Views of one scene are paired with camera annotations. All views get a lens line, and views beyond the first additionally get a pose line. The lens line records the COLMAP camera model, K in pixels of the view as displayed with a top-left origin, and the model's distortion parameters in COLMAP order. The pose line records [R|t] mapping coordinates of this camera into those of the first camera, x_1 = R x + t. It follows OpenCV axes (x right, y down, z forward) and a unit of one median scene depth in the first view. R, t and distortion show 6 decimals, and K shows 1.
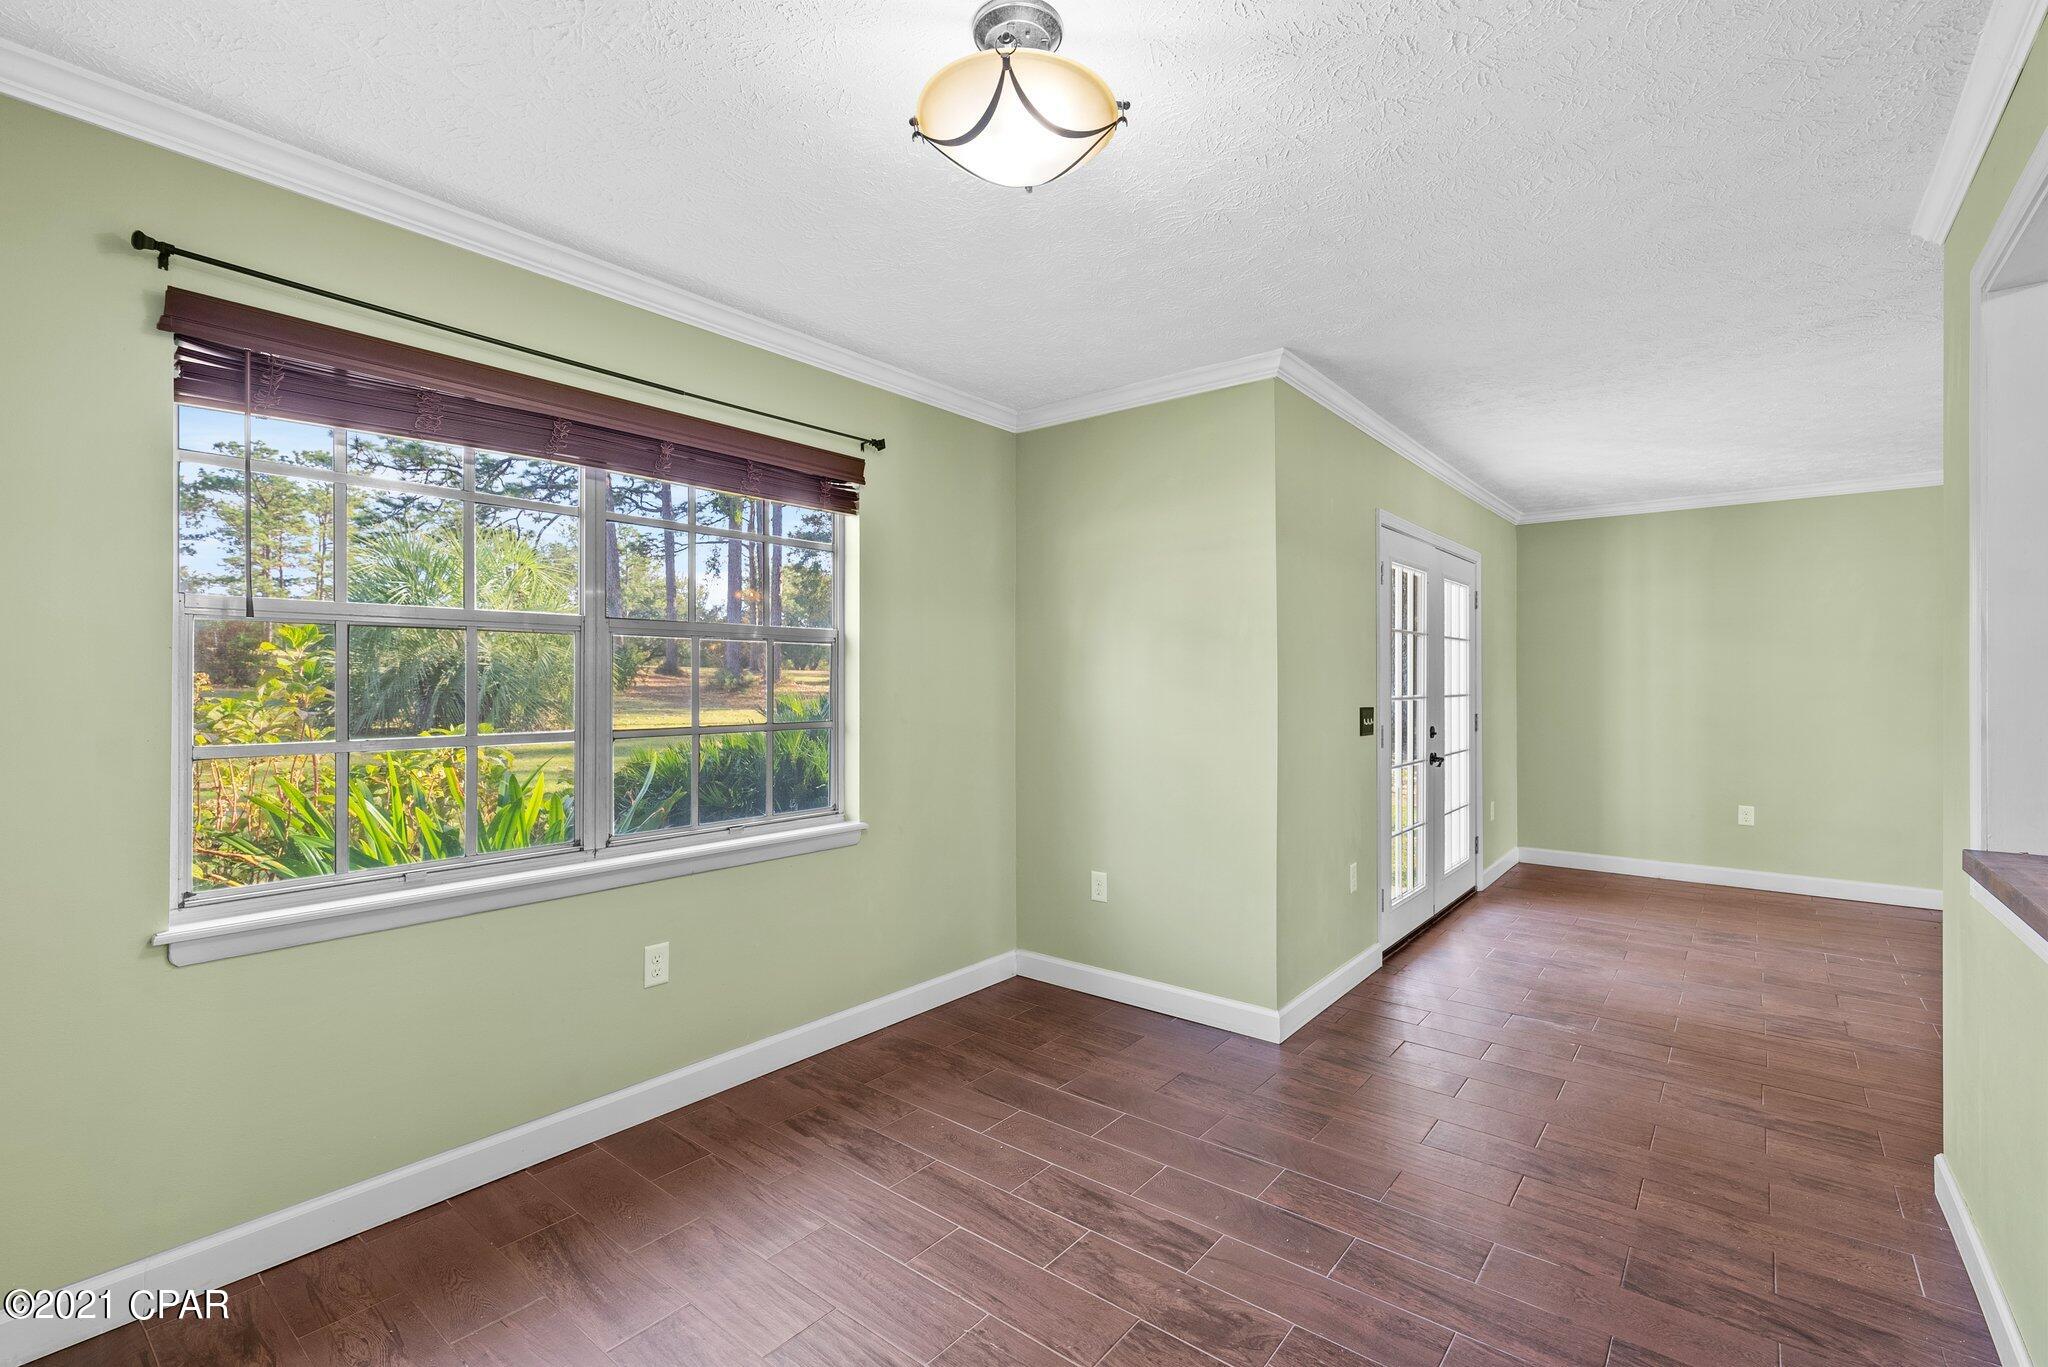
lens RADIAL K [[925.2, 0, 1023.9], [0, 925.2, 679.3], [0, 0, 1]] dist [-0.000249, 0.000565]
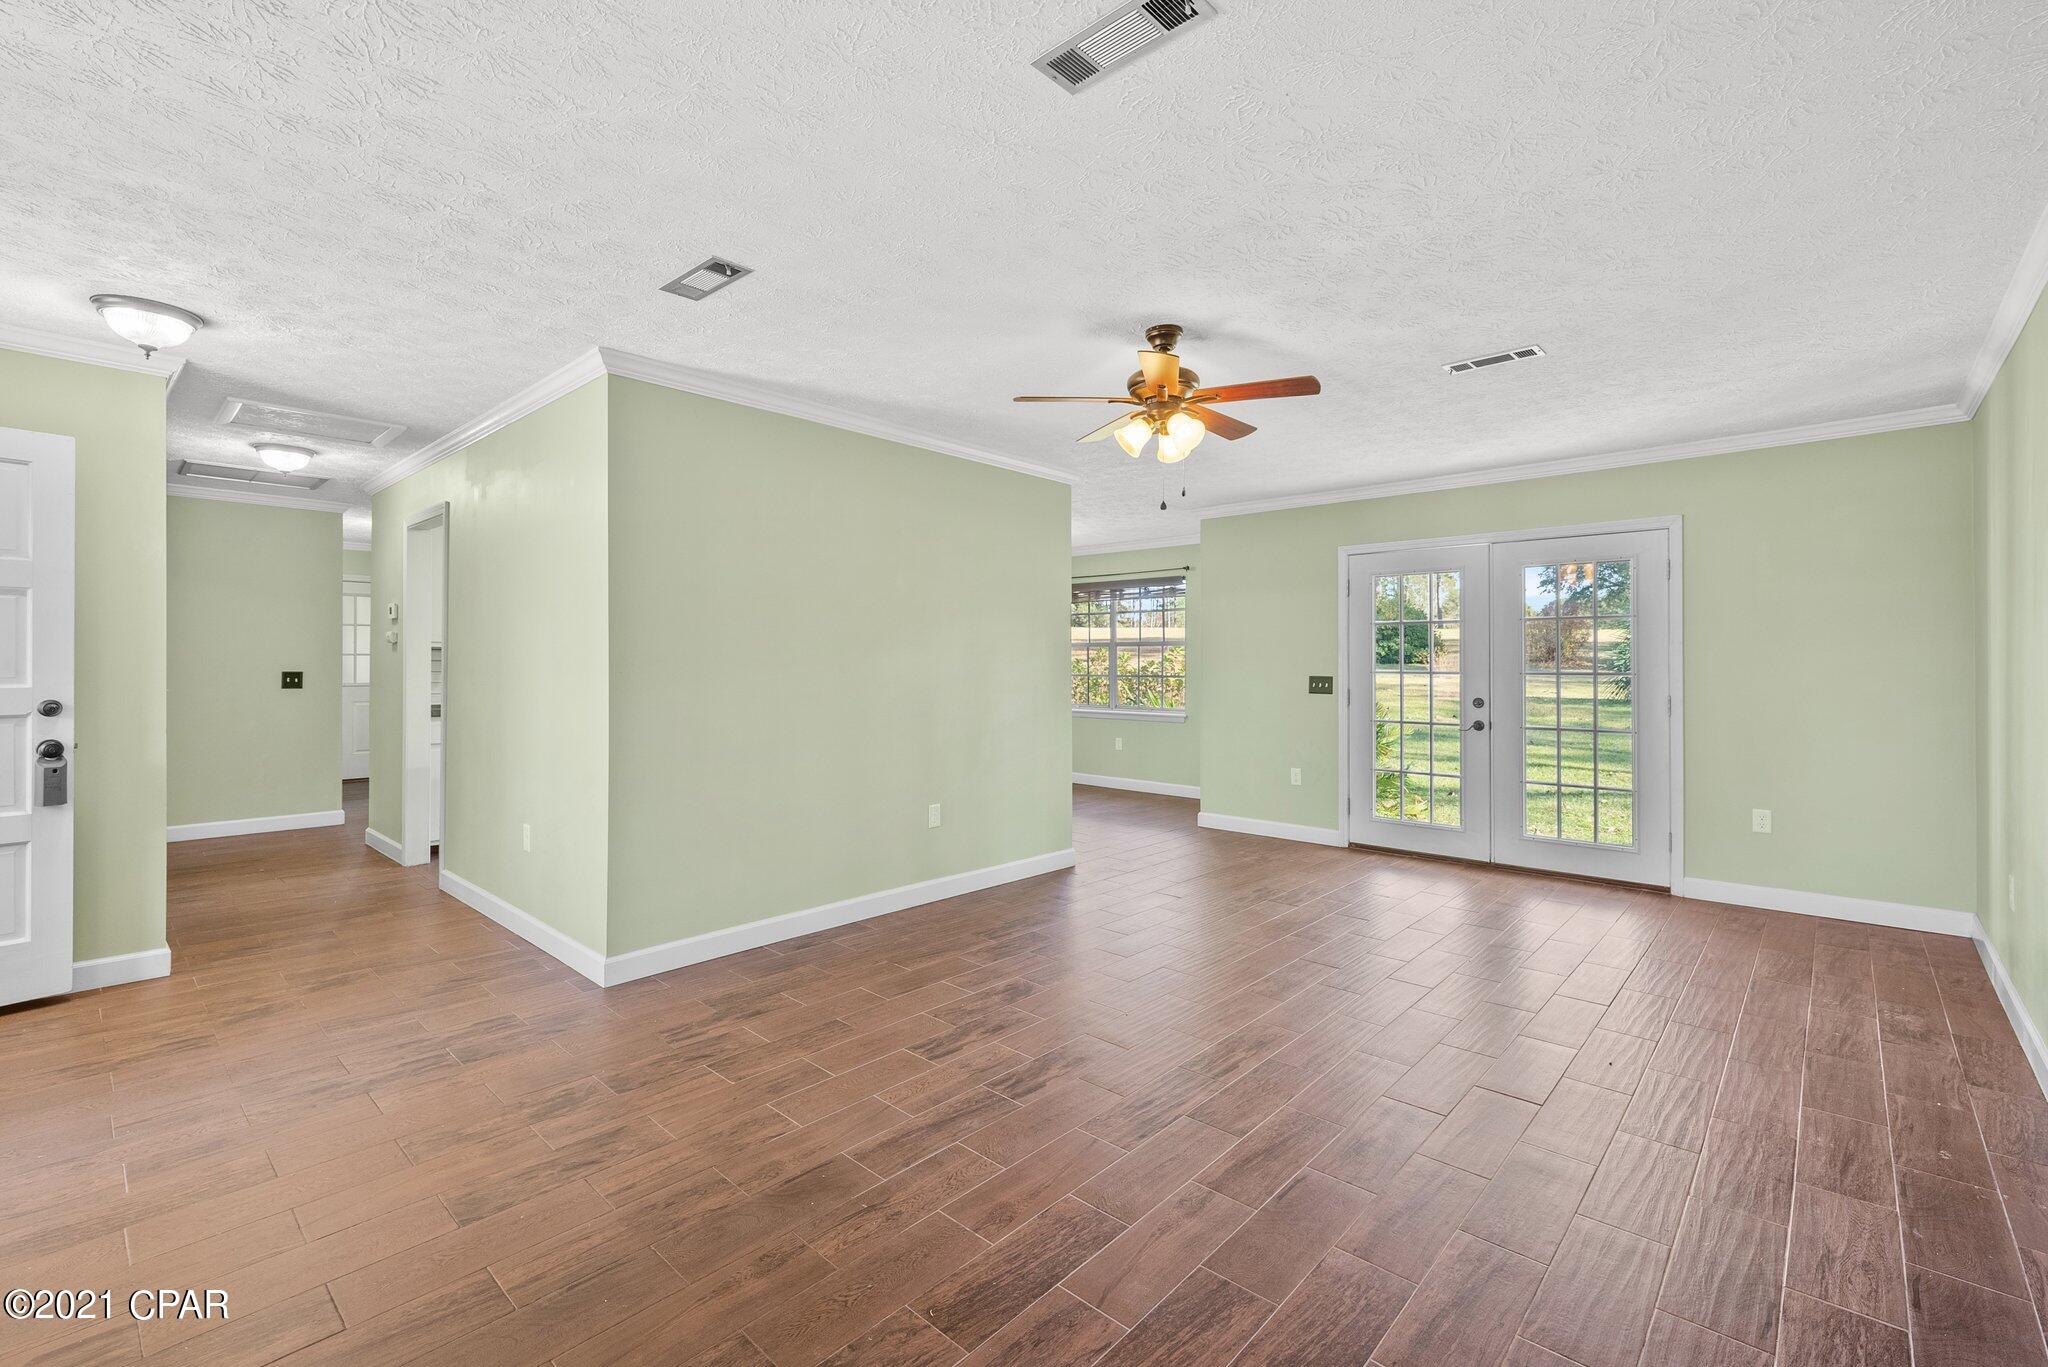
lens RADIAL K [[888.8, 0, 1018.5], [0, 888.8, 655.2], [0, 0, 1]] dist [0.004413, -0.001850]
pose [[-0.085458, -0.015430, -0.996222, 2.799622], [-0.005527, 0.999872, -0.015012, 0.033981], [0.996326, 0.004224, -0.085532, 0.898842]]
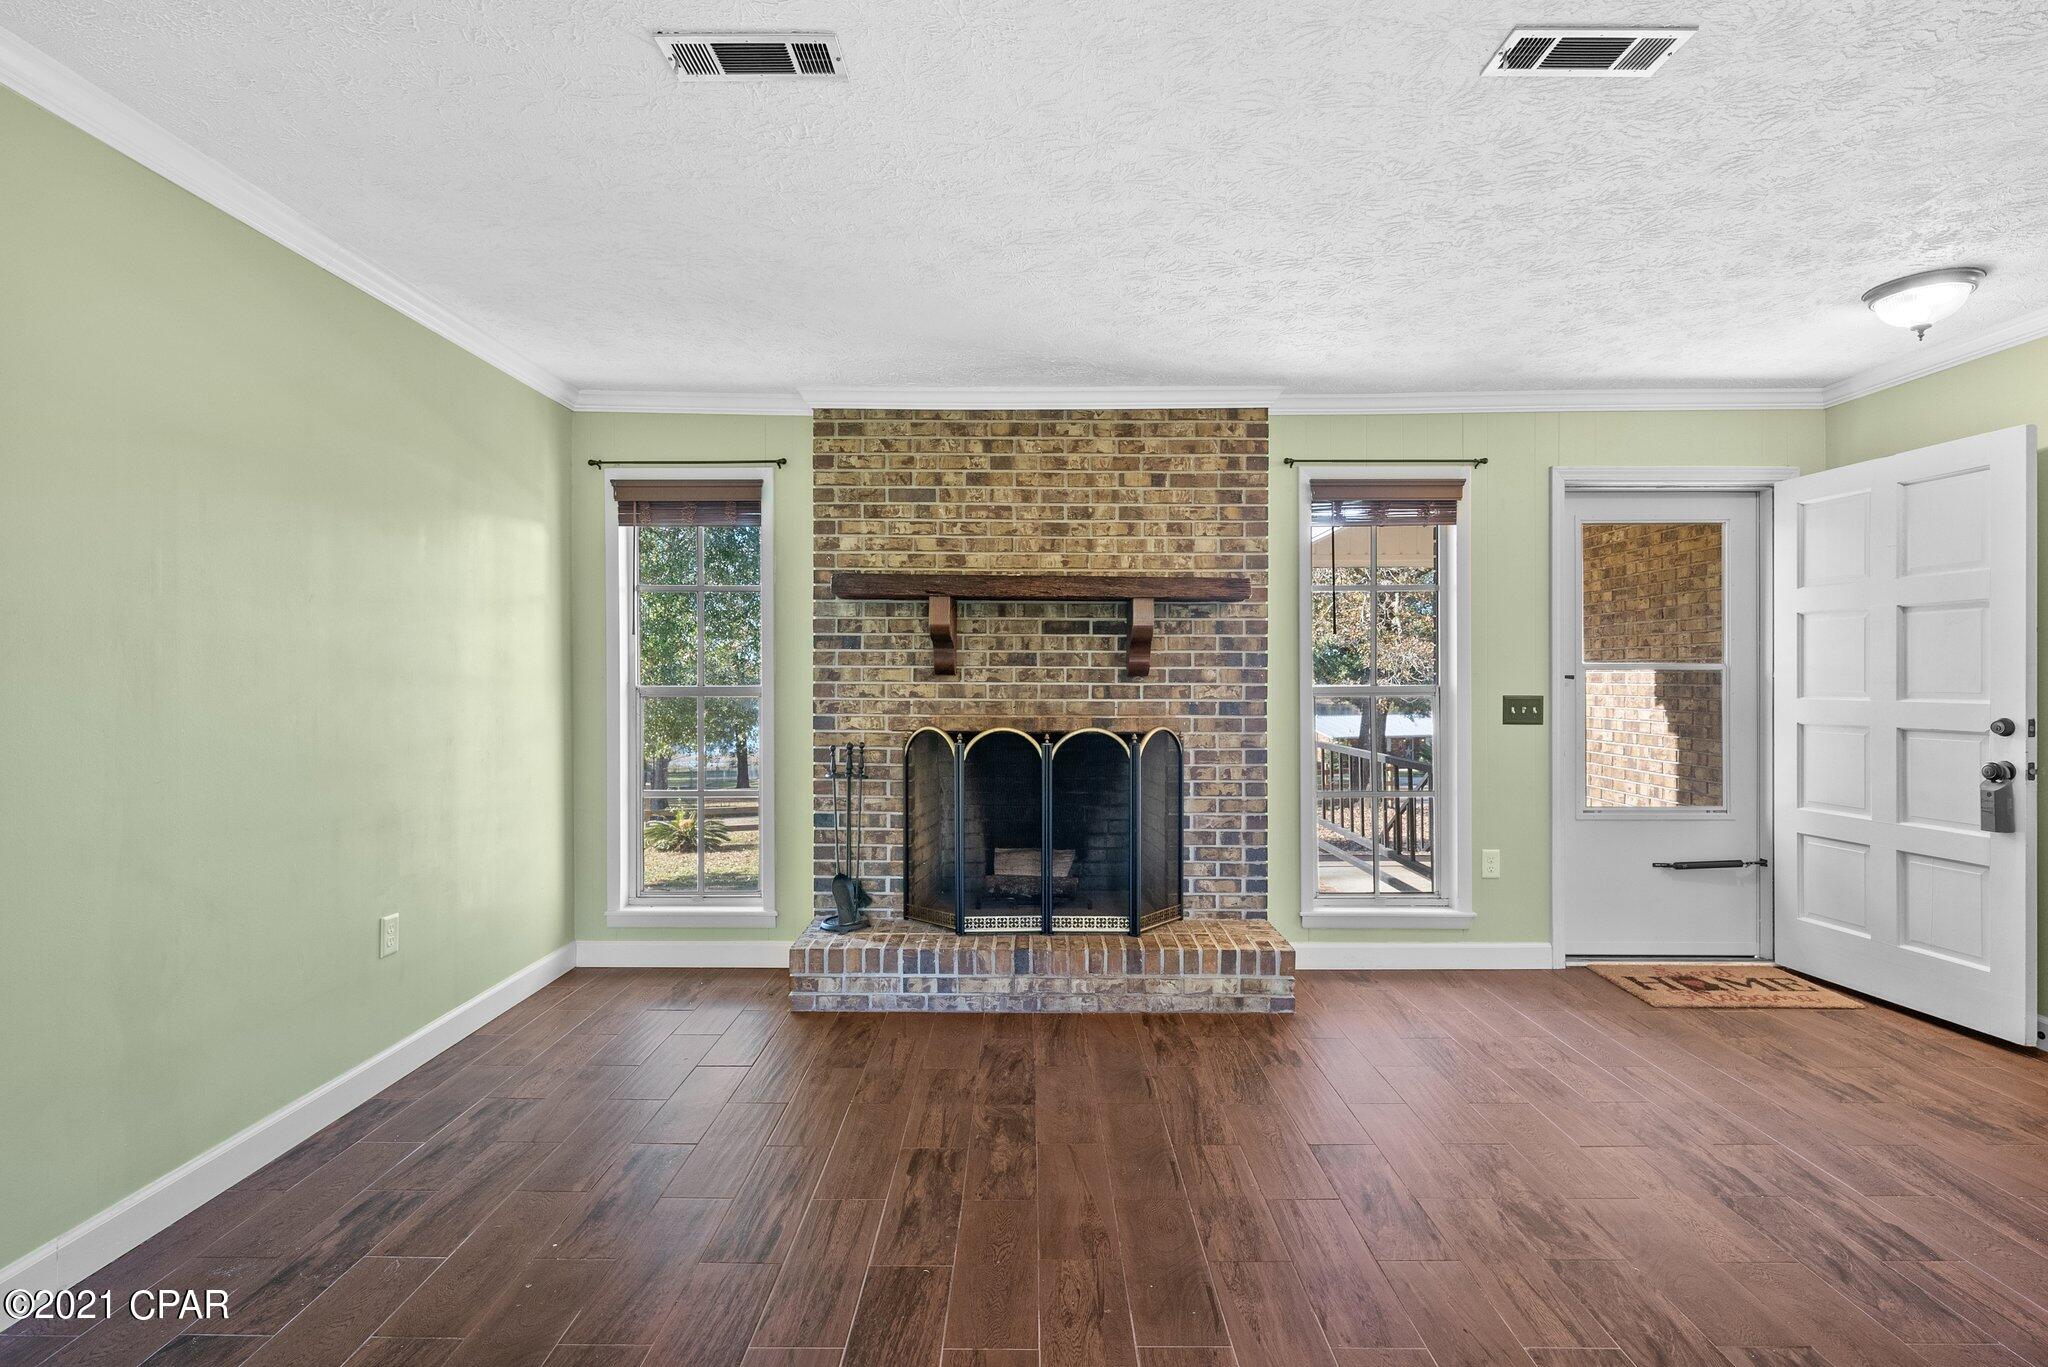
lens RADIAL K [[925.2, 0, 1028.1], [0, 925.2, 680.6], [0, 0, 1]] dist [-0.000249, 0.000565]
pose [[-0.610276, -0.009432, 0.792133, 1.609140], [-0.000612, 0.999934, 0.011434, 0.025249], [-0.792189, 0.006493, -0.610242, 1.147700]]
